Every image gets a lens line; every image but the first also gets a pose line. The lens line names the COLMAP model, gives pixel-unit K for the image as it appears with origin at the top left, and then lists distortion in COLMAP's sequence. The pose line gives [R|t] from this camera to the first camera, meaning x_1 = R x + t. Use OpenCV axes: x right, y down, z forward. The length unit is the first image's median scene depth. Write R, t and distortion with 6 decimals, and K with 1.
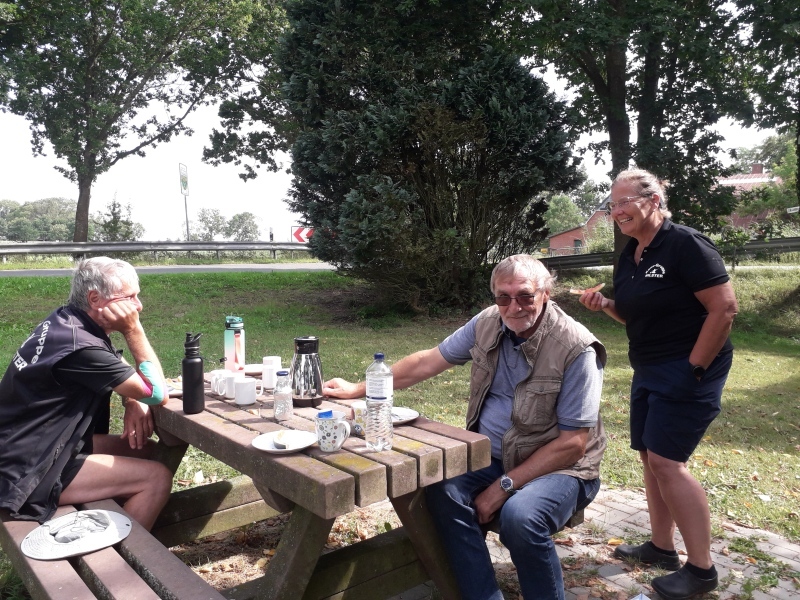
lens RADIAL K [[635.6, 0, 400.0], [0, 635.6, 300.0], [0, 0, 1]] dist [0.064490, -0.000476]
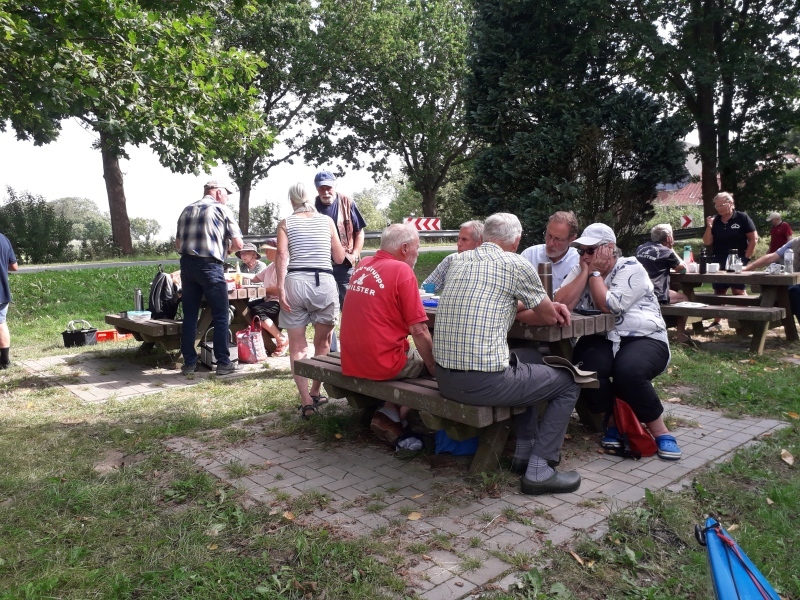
lens RADIAL K [[635.6, 0, 400.0], [0, 635.6, 300.0], [0, 0, 1]] dist [0.064490, -0.000476]
pose [[0.999618, -0.027626, 0.000608, -0.138091], [0.027612, 0.999488, 0.016194, 0.016767], [-0.001055, -0.016171, 0.999869, -0.156807]]
